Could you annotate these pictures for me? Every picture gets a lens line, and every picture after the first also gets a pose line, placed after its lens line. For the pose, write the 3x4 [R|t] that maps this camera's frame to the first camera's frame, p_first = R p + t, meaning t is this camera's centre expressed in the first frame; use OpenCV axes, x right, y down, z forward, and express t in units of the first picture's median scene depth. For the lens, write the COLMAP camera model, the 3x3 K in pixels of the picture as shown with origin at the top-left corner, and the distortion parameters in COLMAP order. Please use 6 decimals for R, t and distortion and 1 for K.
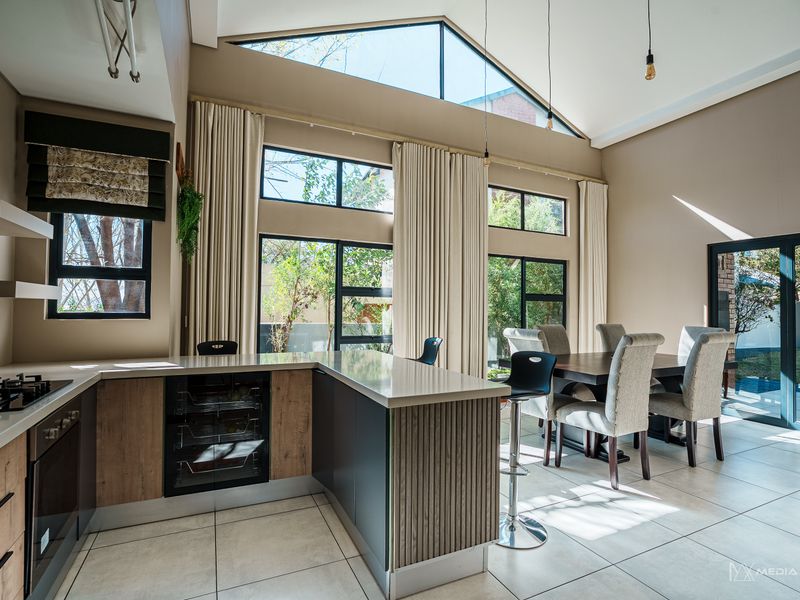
lens RADIAL K [[405.6, 0, 400.0], [0, 405.6, 300.0], [0, 0, 1]] dist [-0.044318, 0.018002]
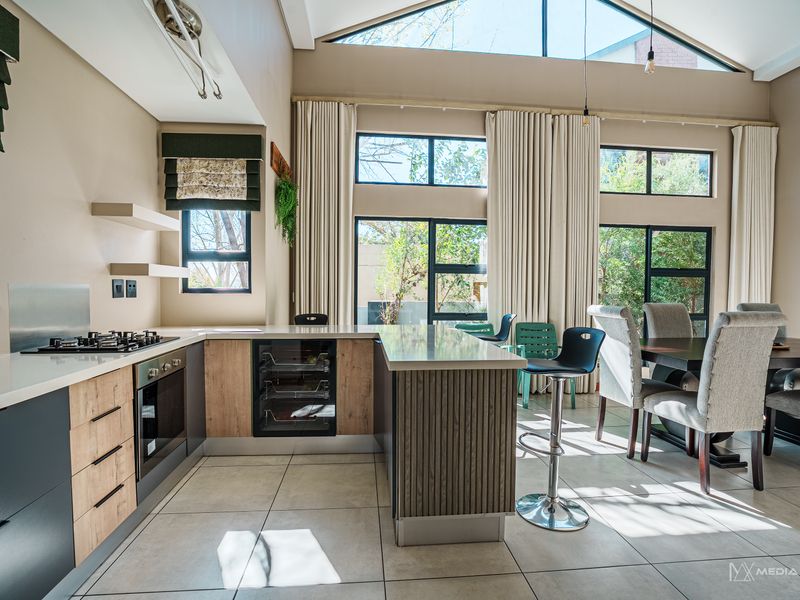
lens RADIAL K [[417.7, 0, 400.0], [0, 417.7, 300.0], [0, 0, 1]] dist [-0.049439, 0.021260]
pose [[0.939629, 0.005876, -0.342144, 0.157292], [0.009823, 0.998977, 0.044134, 0.011592], [0.342053, -0.044831, 0.938611, -0.016448]]
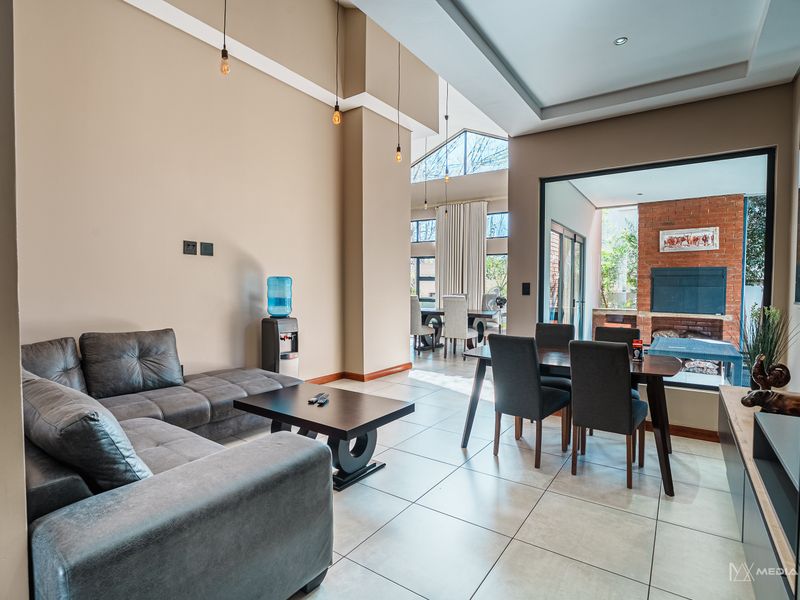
lens RADIAL K [[396.2, 0, 400.0], [0, 396.2, 300.0], [0, 0, 1]] dist [0.000051, -0.000002]
pose [[0.488443, 0.025874, -0.872212, 2.113154], [0.013347, 0.999222, 0.037116, 0.019693], [0.872494, -0.029770, 0.487718, -0.240964]]
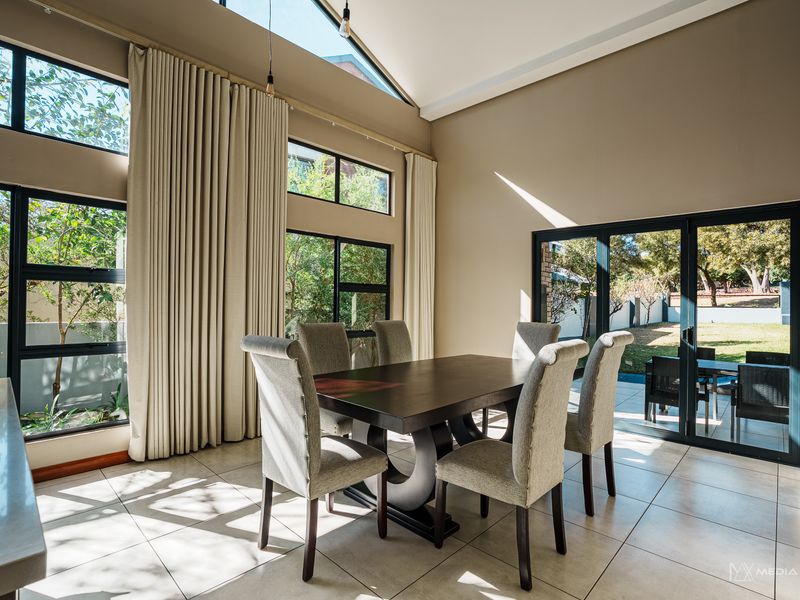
lens RADIAL K [[405.6, 0, 400.0], [0, 405.6, 300.0], [0, 0, 1]] dist [-0.044318, 0.018002]
pose [[0.935038, 0.001423, 0.354544, 0.200879], [-0.007063, 0.999868, 0.014613, 0.009254], [-0.354477, -0.016168, 0.934925, 0.299165]]
